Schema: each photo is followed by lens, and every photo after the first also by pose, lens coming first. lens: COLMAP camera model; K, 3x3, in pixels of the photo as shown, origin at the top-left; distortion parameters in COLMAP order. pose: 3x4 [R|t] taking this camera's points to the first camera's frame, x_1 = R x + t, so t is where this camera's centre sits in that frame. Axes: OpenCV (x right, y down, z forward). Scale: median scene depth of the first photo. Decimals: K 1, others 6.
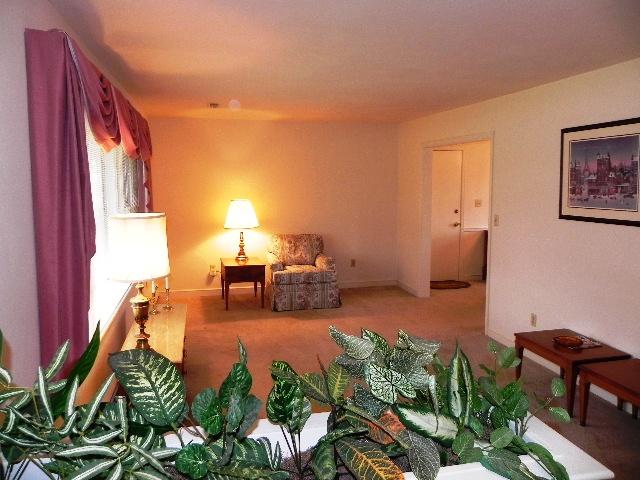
lens RADIAL K [[480.9, 0, 317.7], [0, 480.9, 224.9], [0, 0, 1]] dist [0.001394, 0.000329]
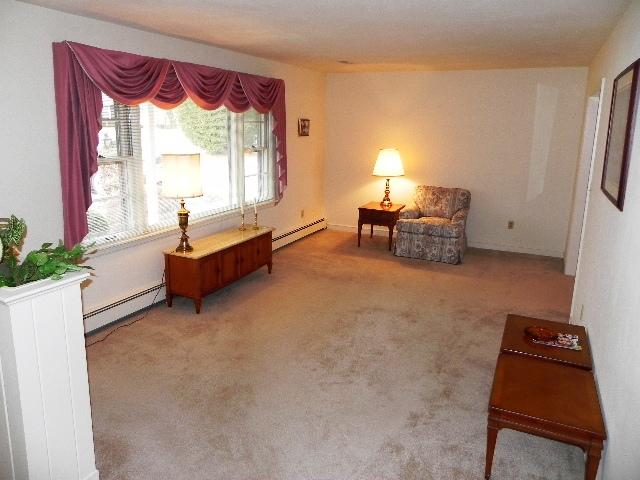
lens RADIAL K [[480.9, 0, 317.7], [0, 480.9, 224.9], [0, 0, 1]] dist [0.001394, 0.000329]
pose [[0.762219, 0.148197, -0.630127, 0.417335], [-0.080967, 0.987622, 0.134336, -0.016681], [0.642236, -0.051375, 0.764784, 0.067338]]
